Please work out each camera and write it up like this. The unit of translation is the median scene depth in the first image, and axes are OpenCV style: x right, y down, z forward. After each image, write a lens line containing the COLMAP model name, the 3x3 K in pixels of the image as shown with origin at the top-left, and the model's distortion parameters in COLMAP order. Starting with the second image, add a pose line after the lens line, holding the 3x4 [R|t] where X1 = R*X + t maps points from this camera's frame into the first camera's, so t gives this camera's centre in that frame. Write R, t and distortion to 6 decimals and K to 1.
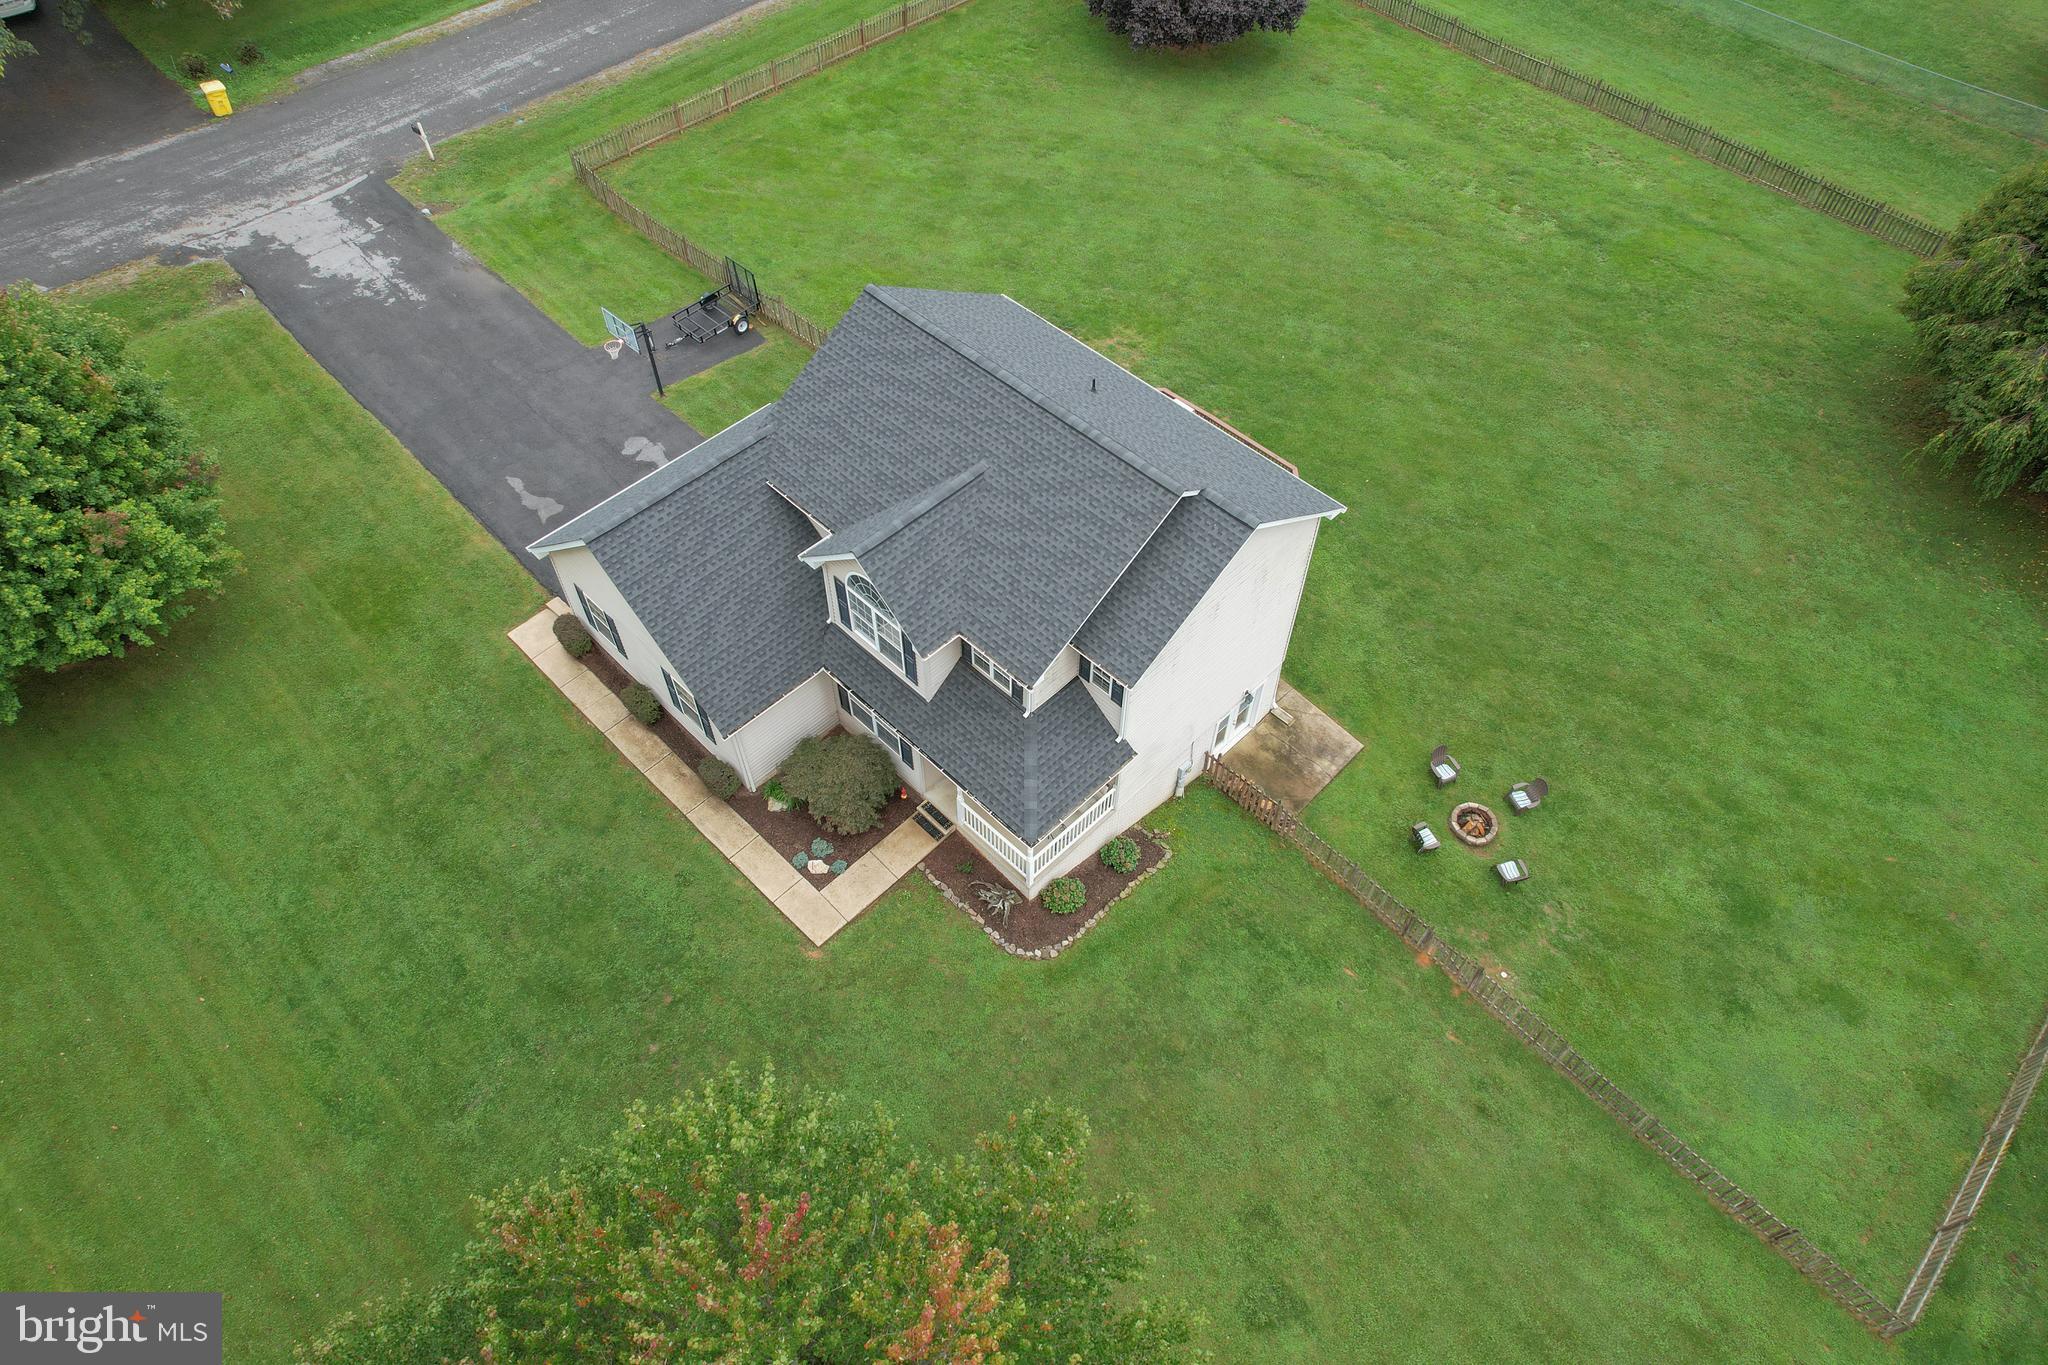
lens RADIAL K [[1306.9, 0, 1027.6], [0, 1306.9, 679.5], [0, 0, 1]] dist [-0.070769, 0.062430]
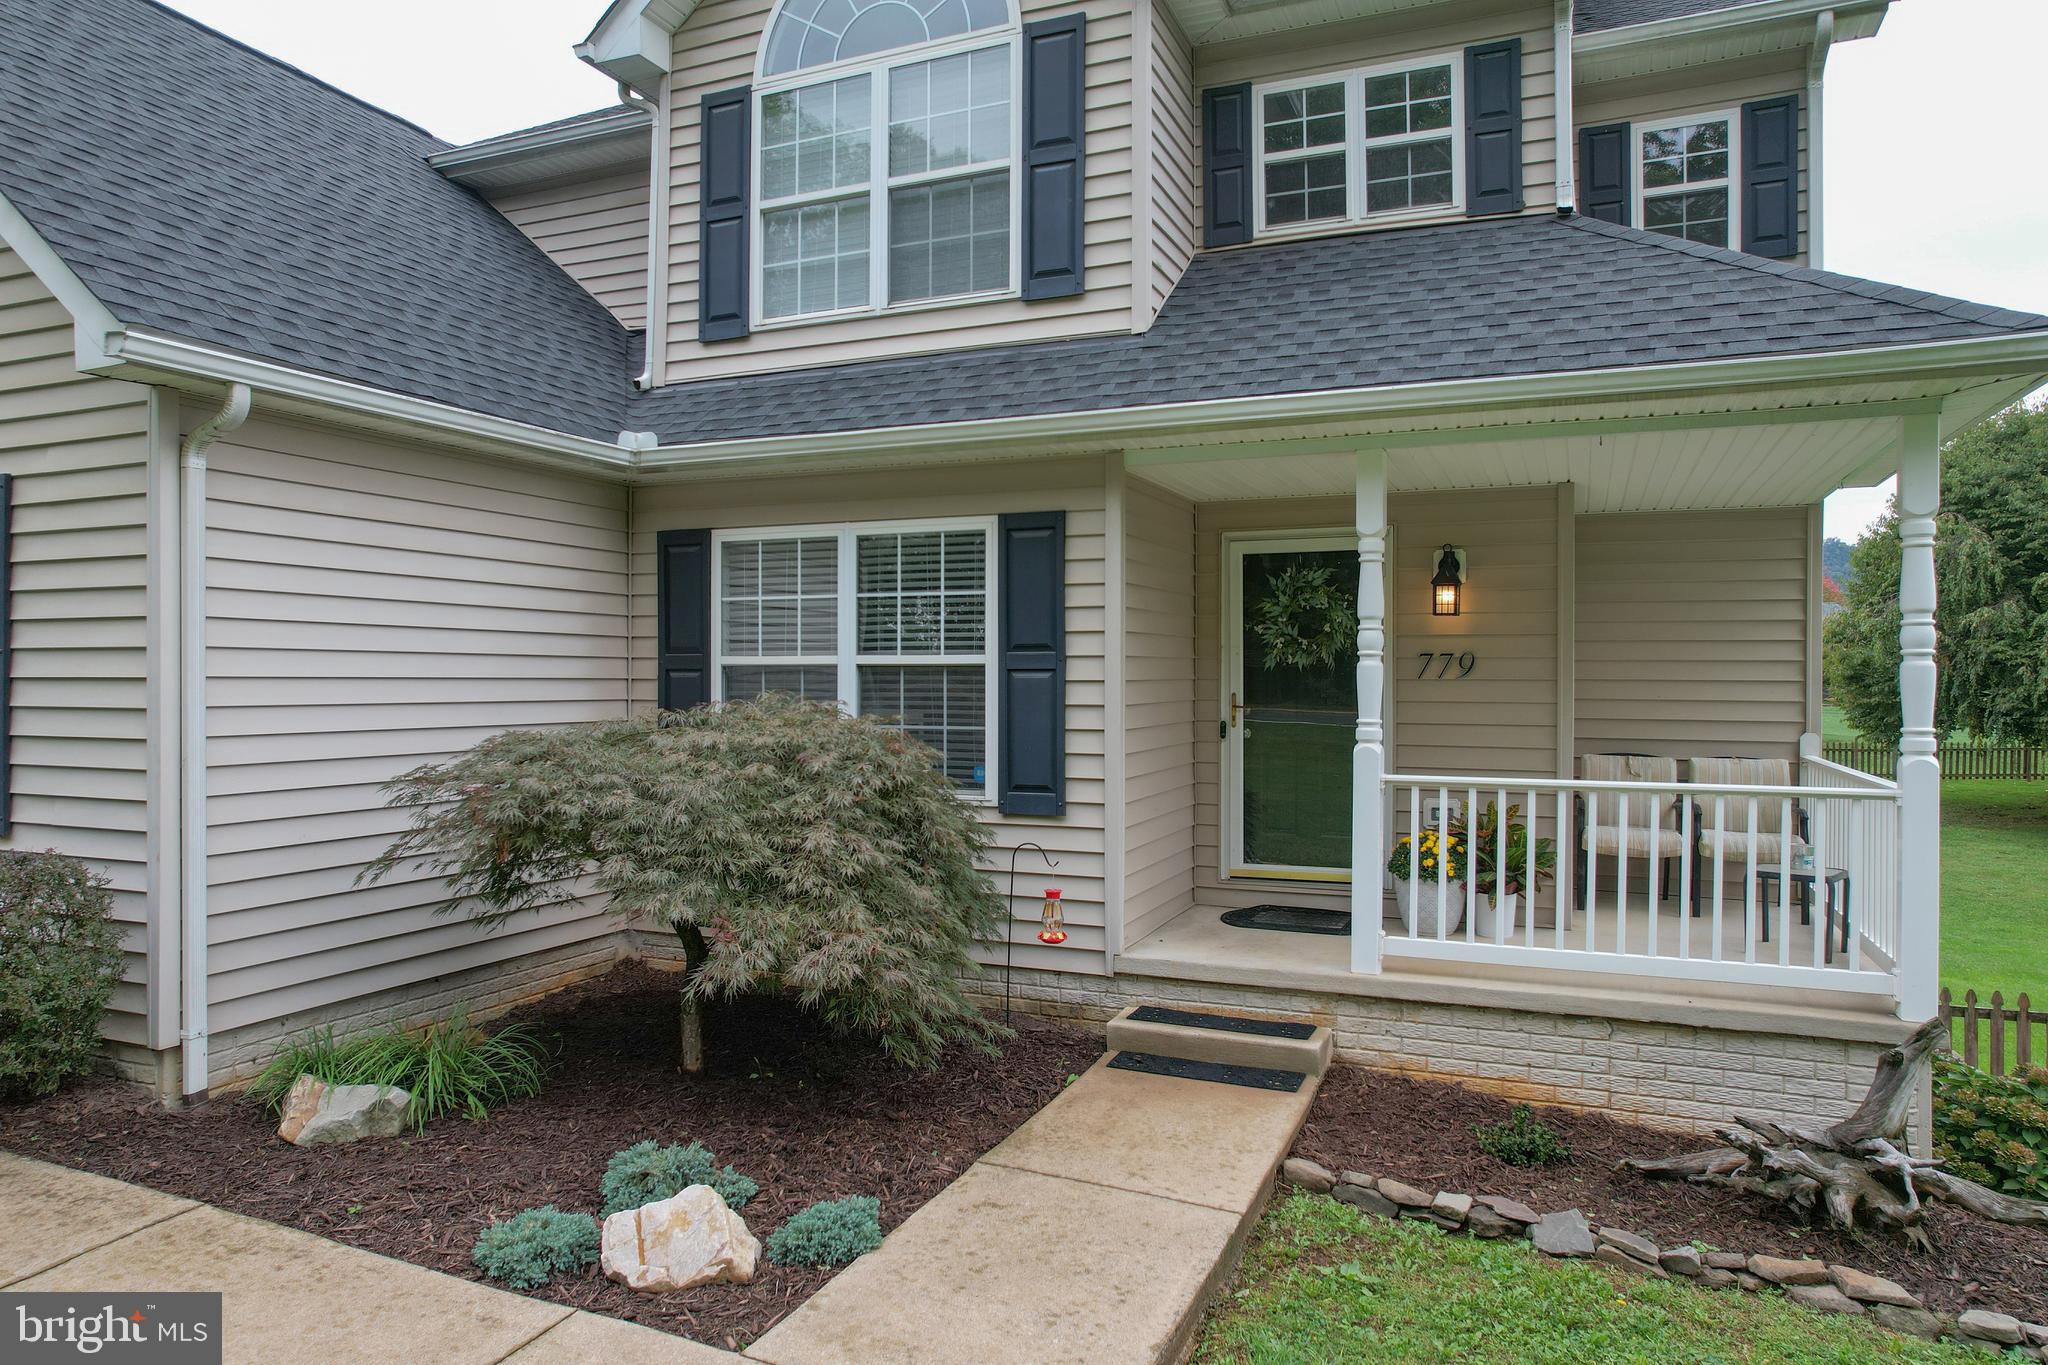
lens RADIAL K [[1306.9, 0, 1027.6], [0, 1306.9, 679.5], [0, 0, 1]] dist [-0.070769, 0.062430]
pose [[0.925690, -0.000039, 0.378282, -0.120972], [0.299612, 0.610555, -0.733113, 0.146559], [-0.230933, 0.791974, 0.565197, 0.593552]]
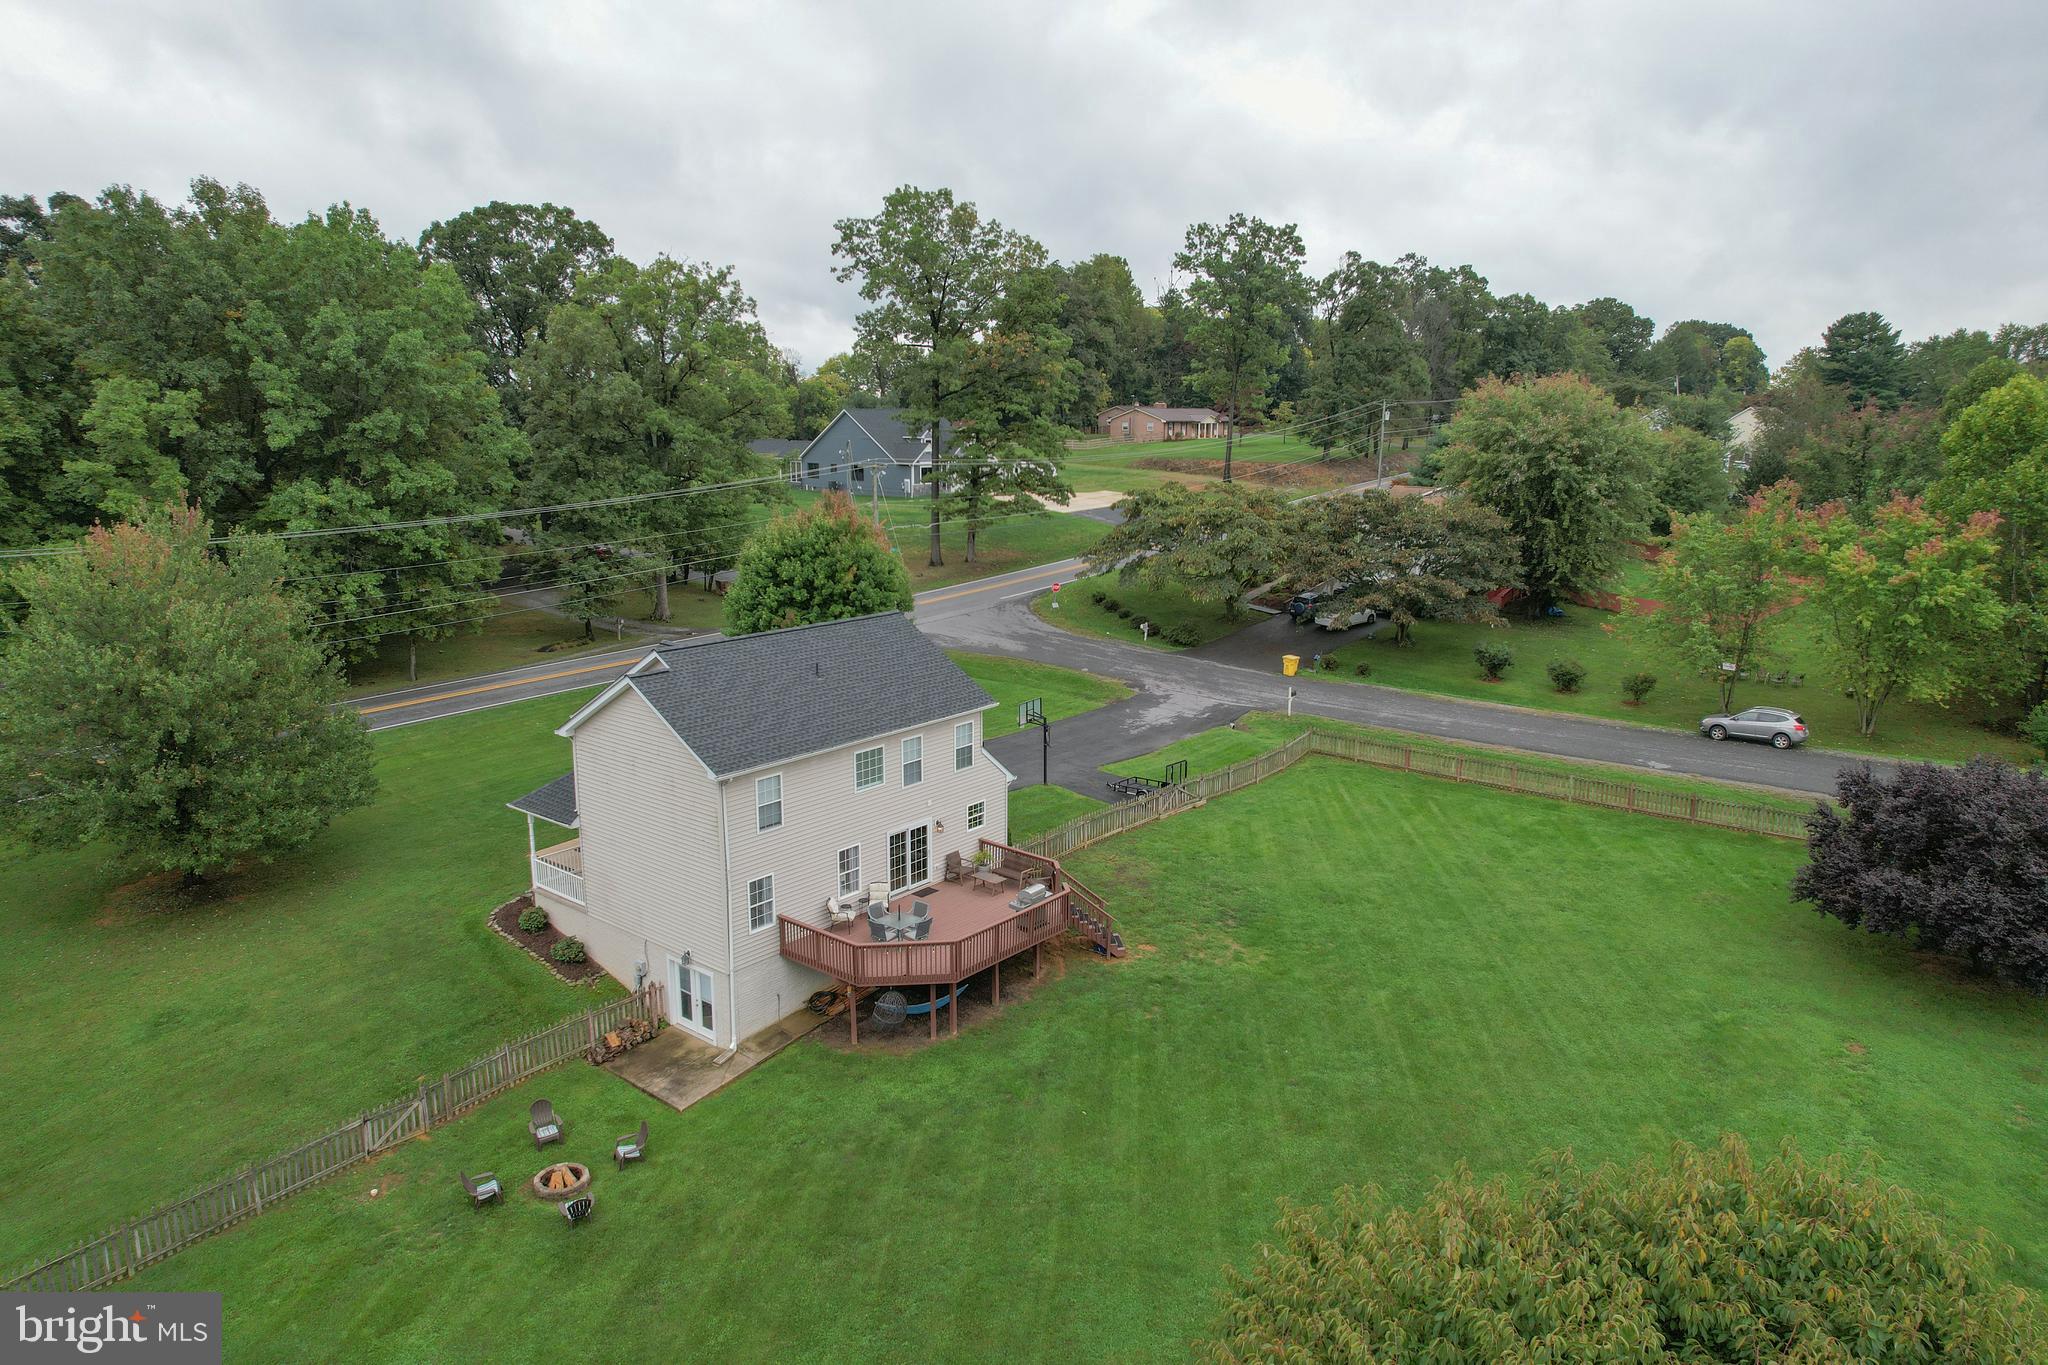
lens RADIAL K [[1306.9, 0, 1027.6], [0, 1306.9, 679.5], [0, 0, 1]] dist [-0.070769, 0.062430]
pose [[0.108393, 0.197506, -0.974291, 0.889454], [-0.791855, 0.609677, 0.035496, -0.288793], [0.601013, 0.767649, 0.222481, 0.560551]]
